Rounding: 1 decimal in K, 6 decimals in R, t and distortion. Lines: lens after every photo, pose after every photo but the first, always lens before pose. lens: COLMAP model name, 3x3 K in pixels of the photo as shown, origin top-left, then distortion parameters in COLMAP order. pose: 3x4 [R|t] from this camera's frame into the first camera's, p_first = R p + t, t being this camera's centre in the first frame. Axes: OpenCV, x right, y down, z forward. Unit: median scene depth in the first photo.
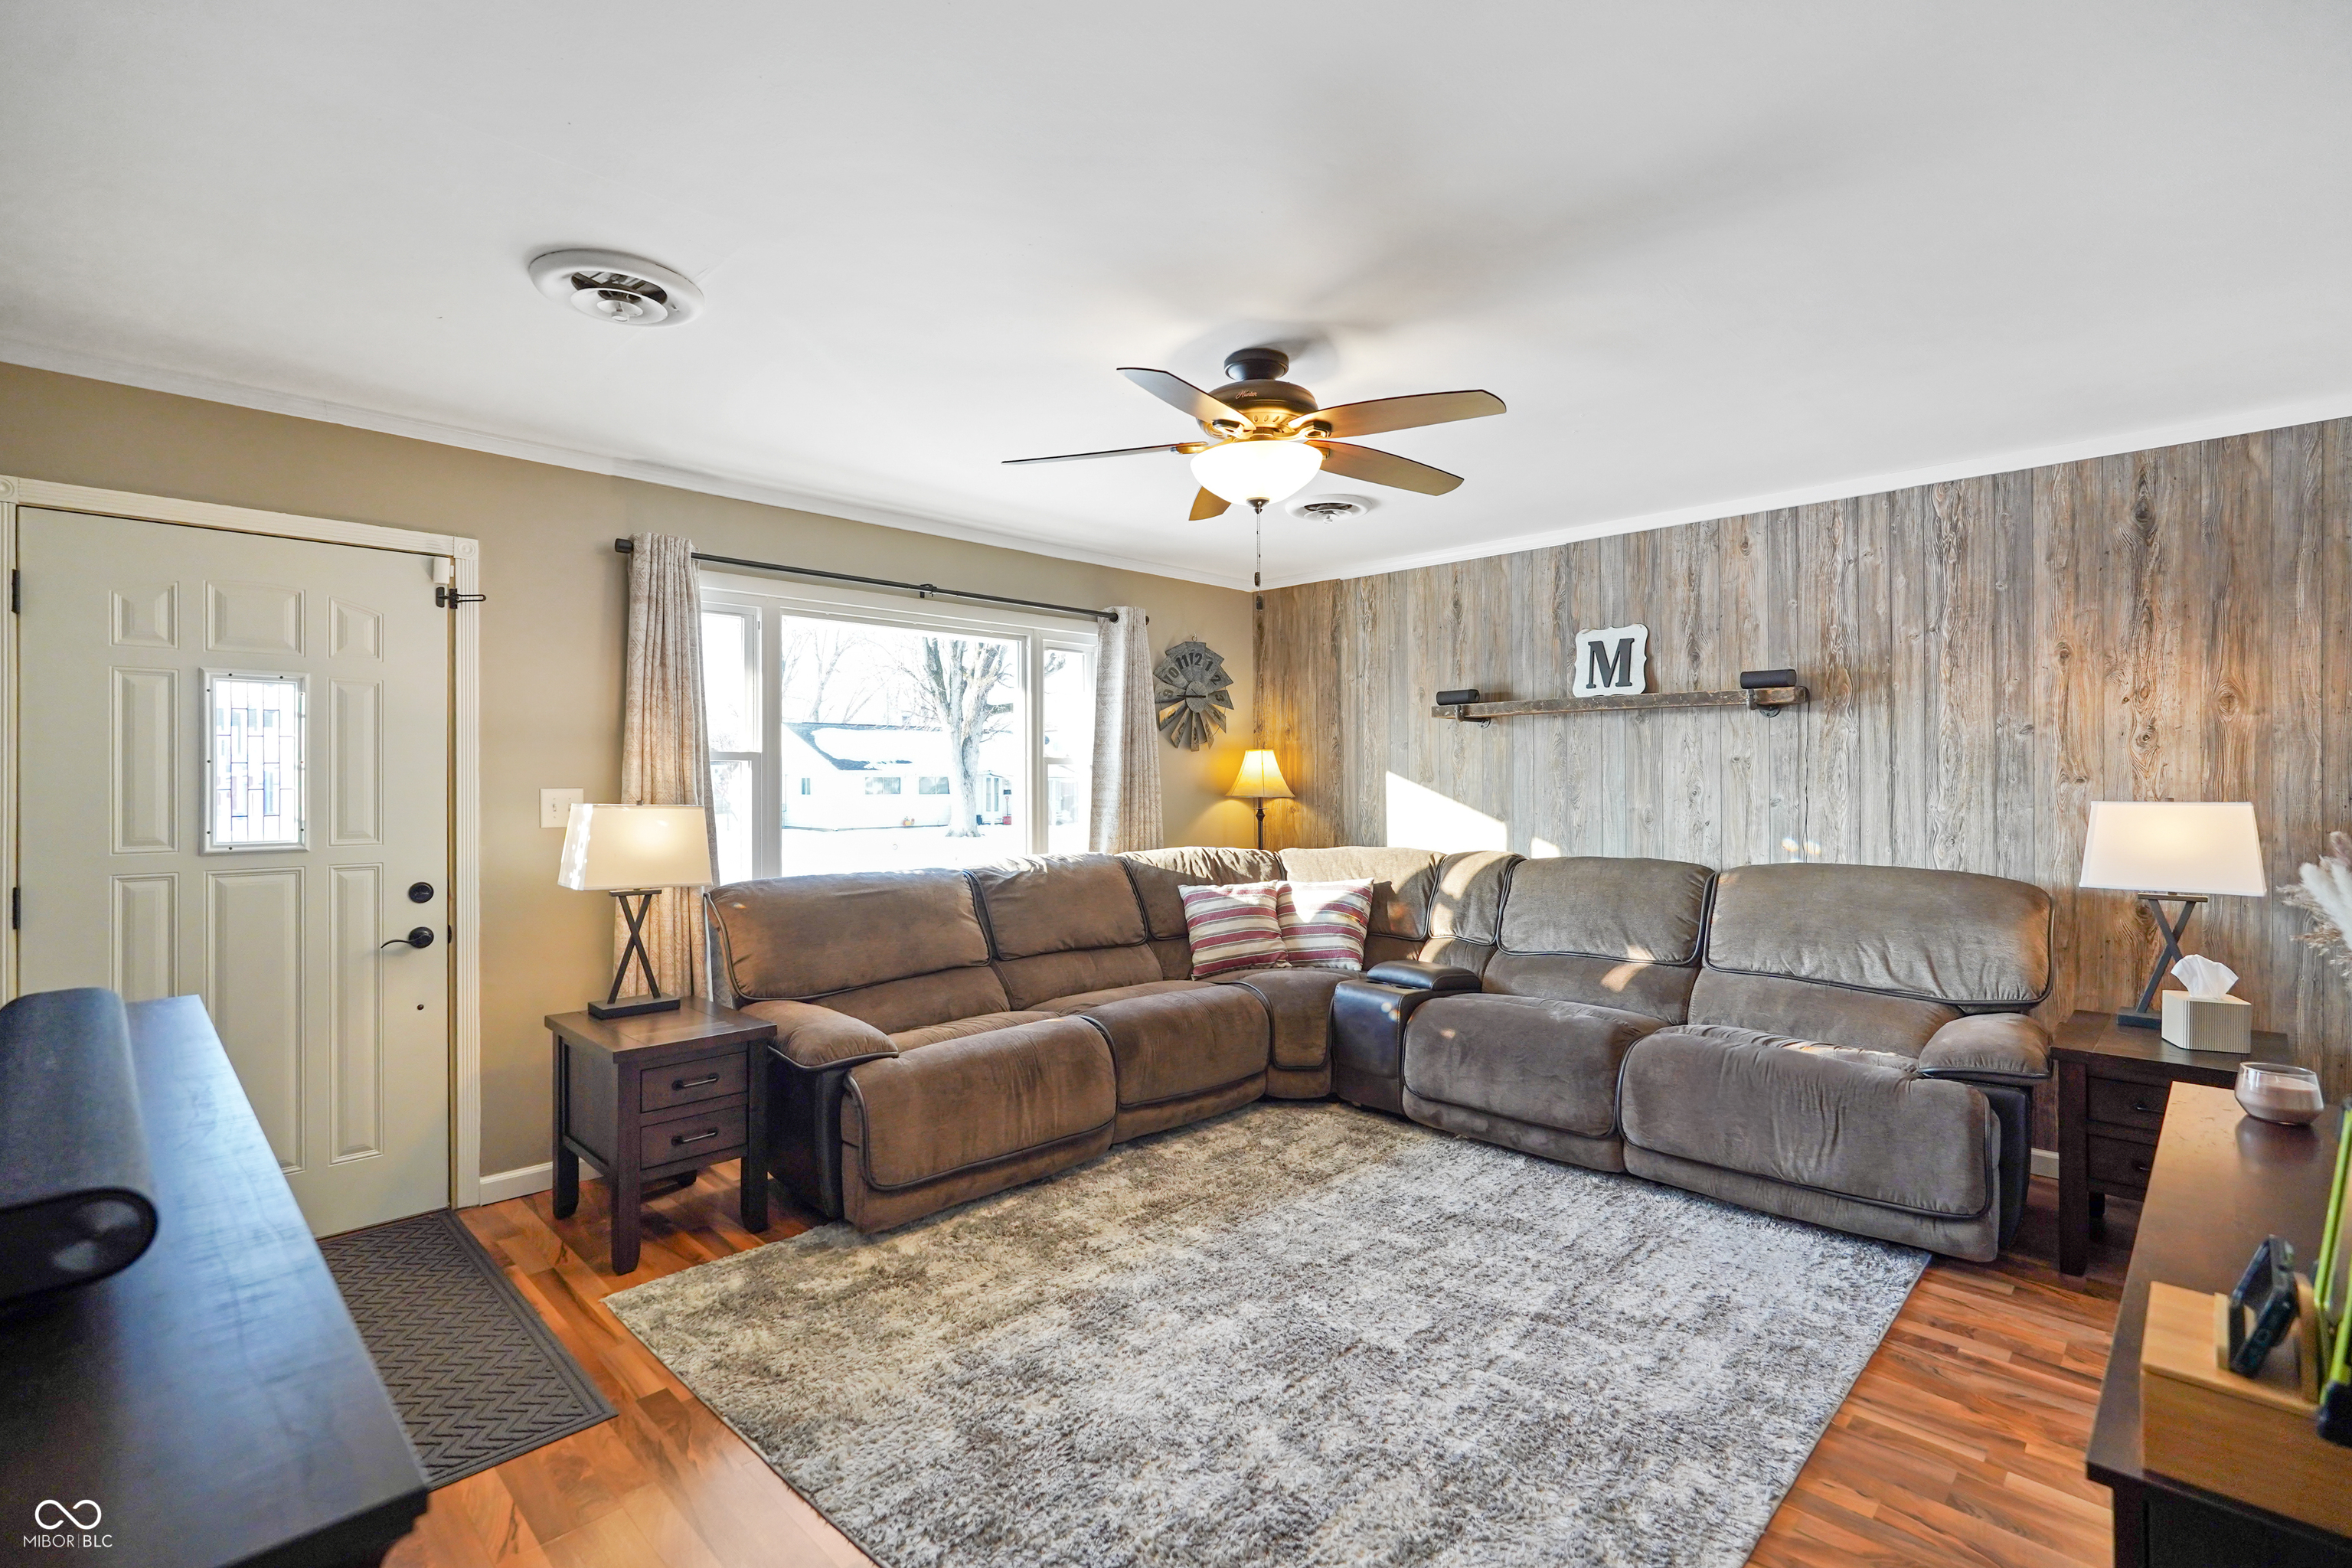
lens RADIAL K [[1085.7, 0, 1174.8], [0, 1085.7, 773.4], [0, 0, 1]] dist [-0.014529, 0.008016]
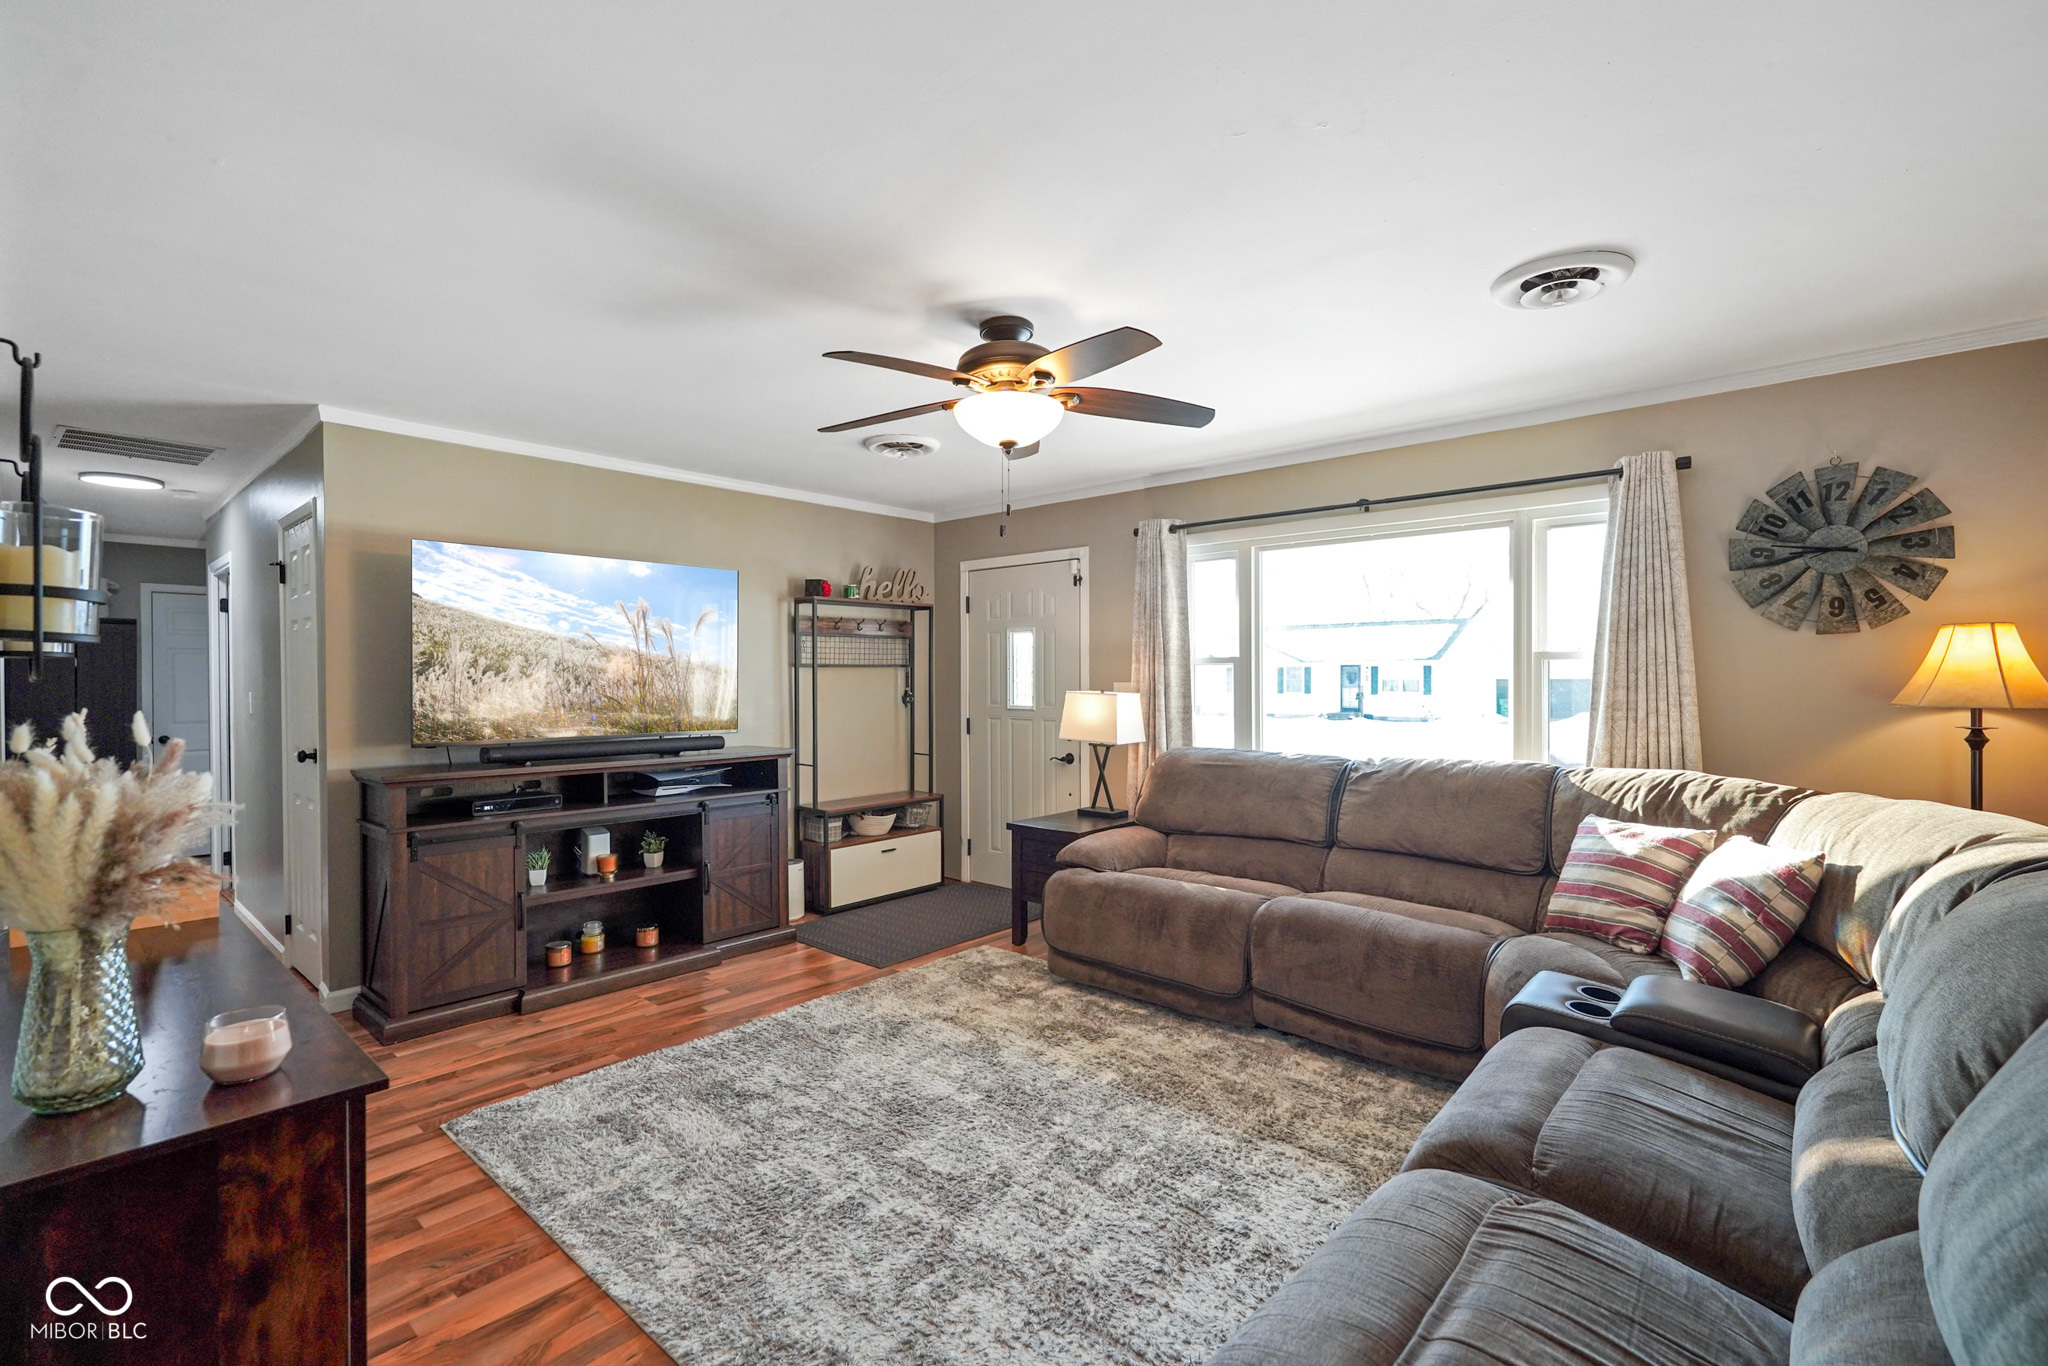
lens RADIAL K [[916.8, 0, 1021.4], [0, 916.8, 679.9], [0, 0, 1]] dist [-0.009513, 0.008228]
pose [[0.046553, 0.003671, -0.998909, 0.977613], [0.005780, 0.999976, 0.003944, 0.004503], [0.998899, -0.005957, 0.046531, 0.873620]]
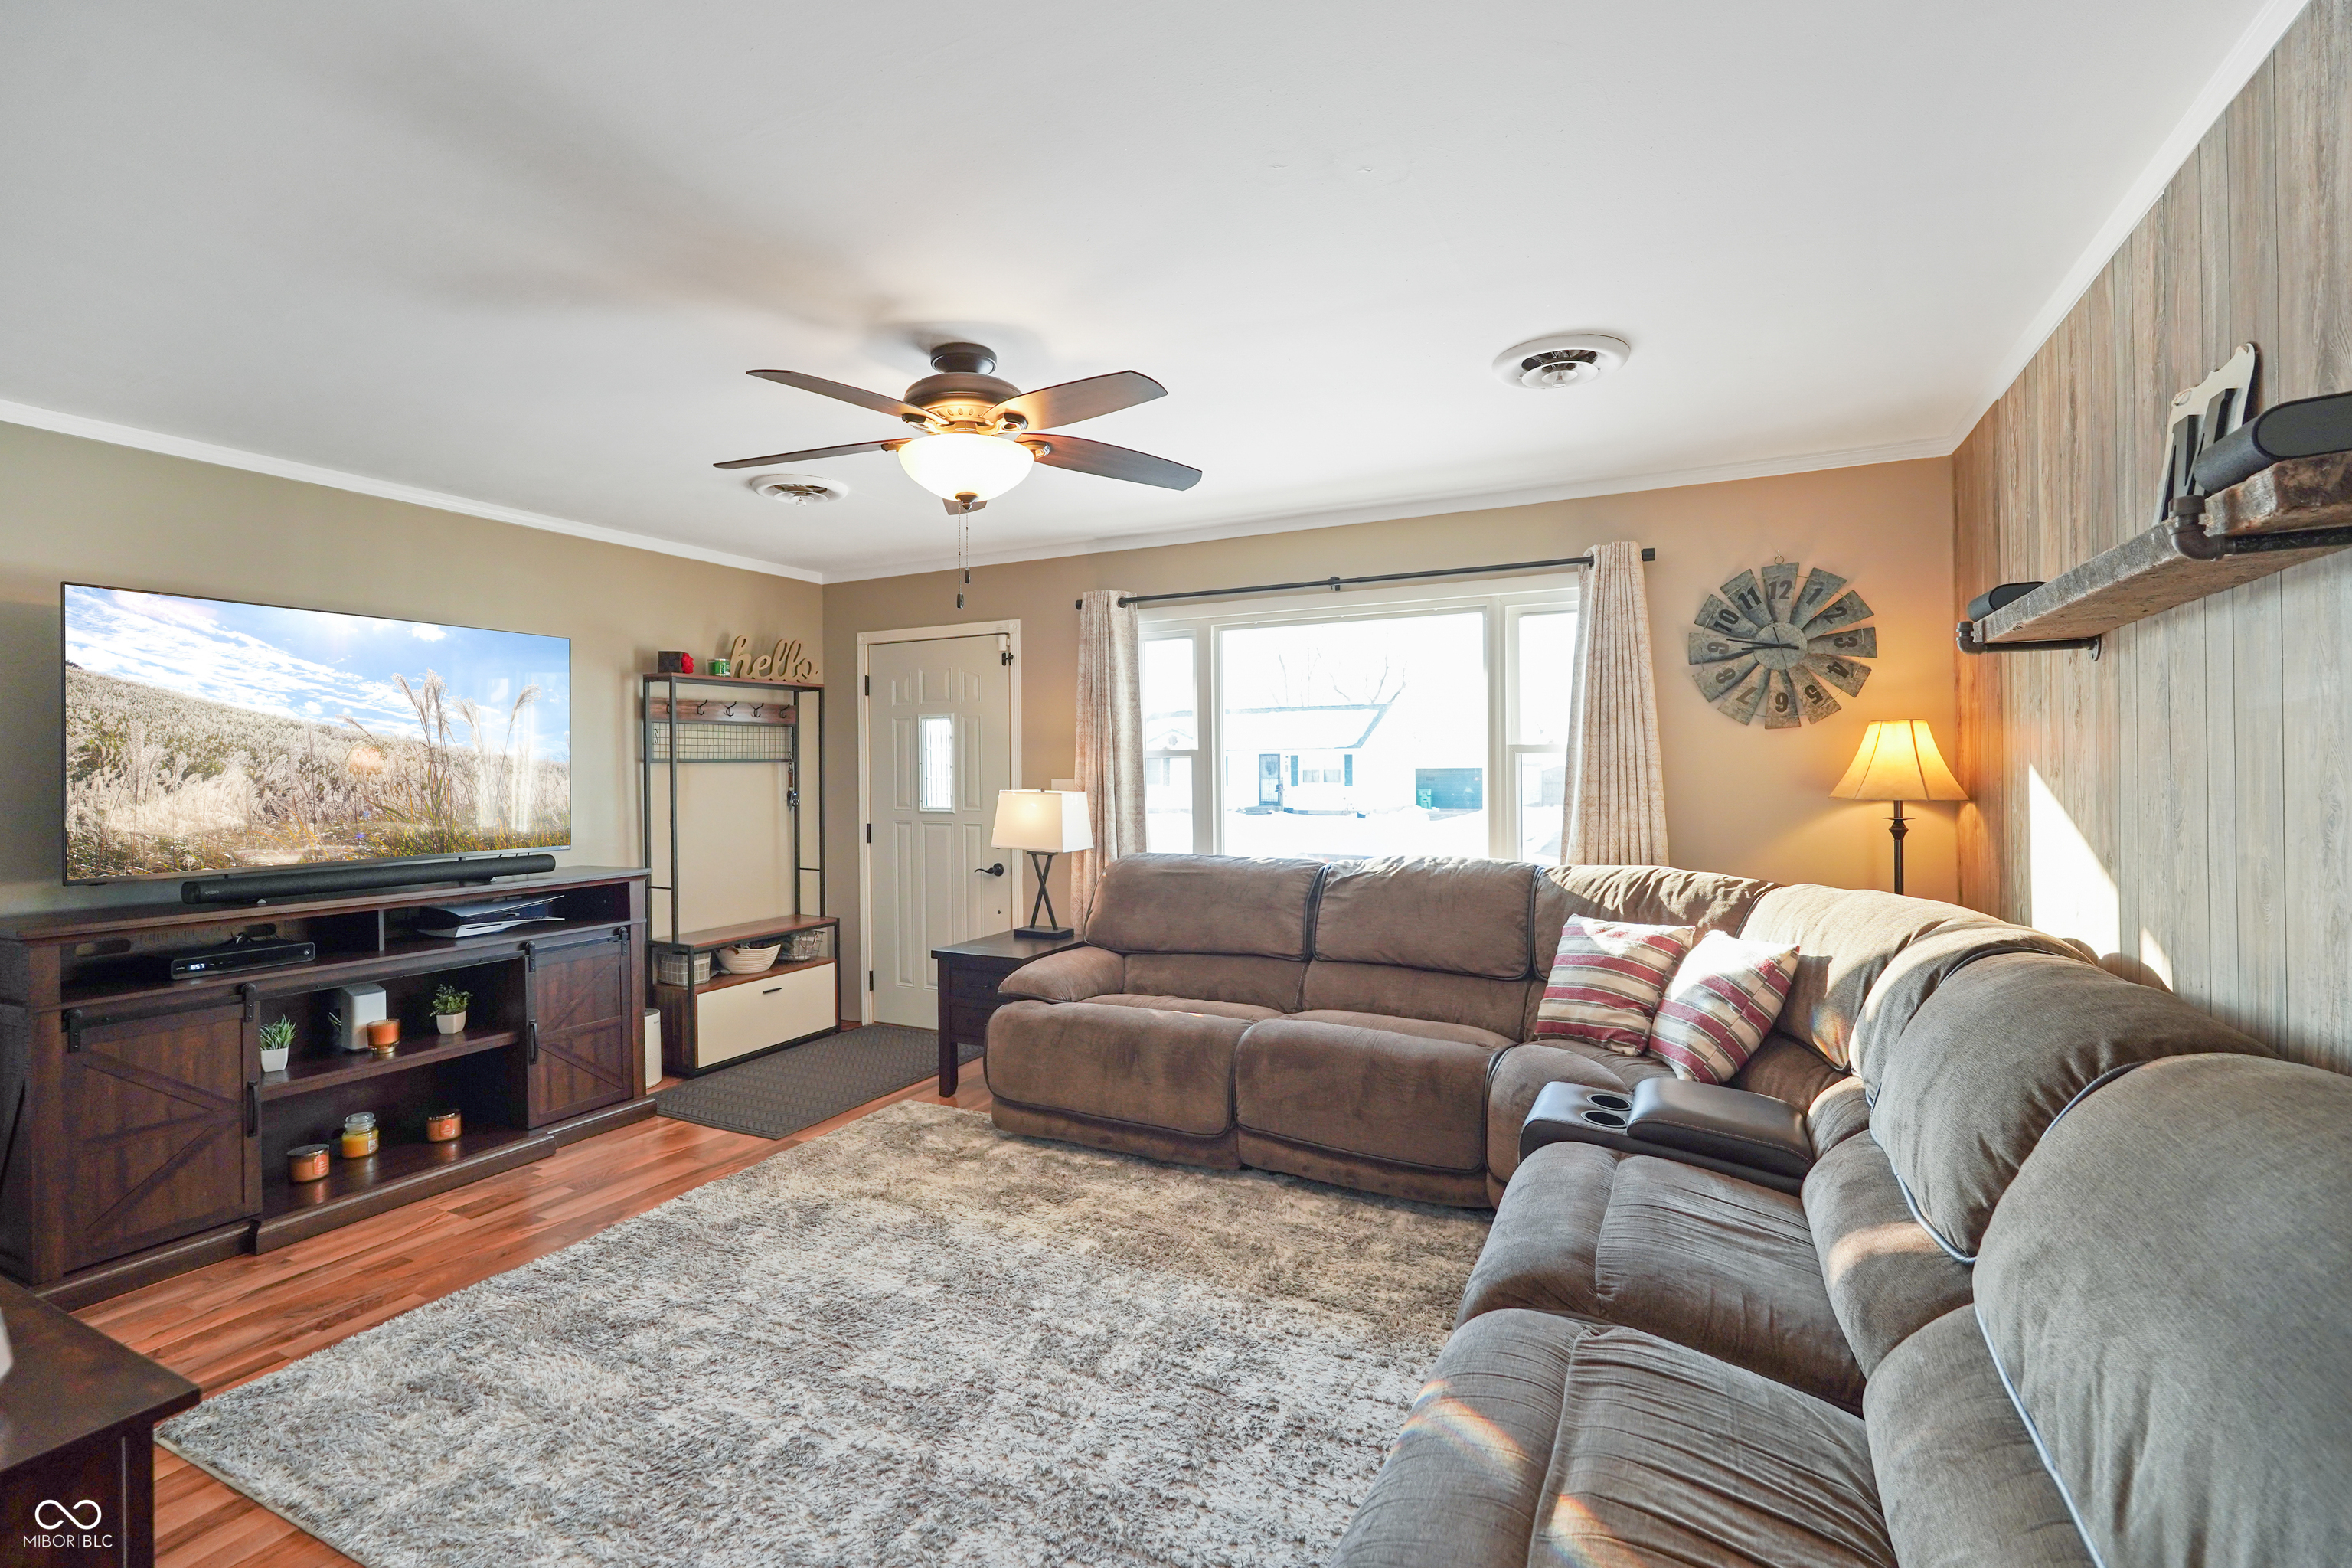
lens RADIAL K [[1066.6, 0, 1164.8], [0, 1066.6, 768.8], [0, 0, 1]] dist [-0.006740, 0.007002]
pose [[0.296456, 0.000418, -0.955046, 0.955647], [0.011140, 0.999930, 0.003896, -0.003807], [0.954981, -0.011794, 0.296431, 0.797027]]
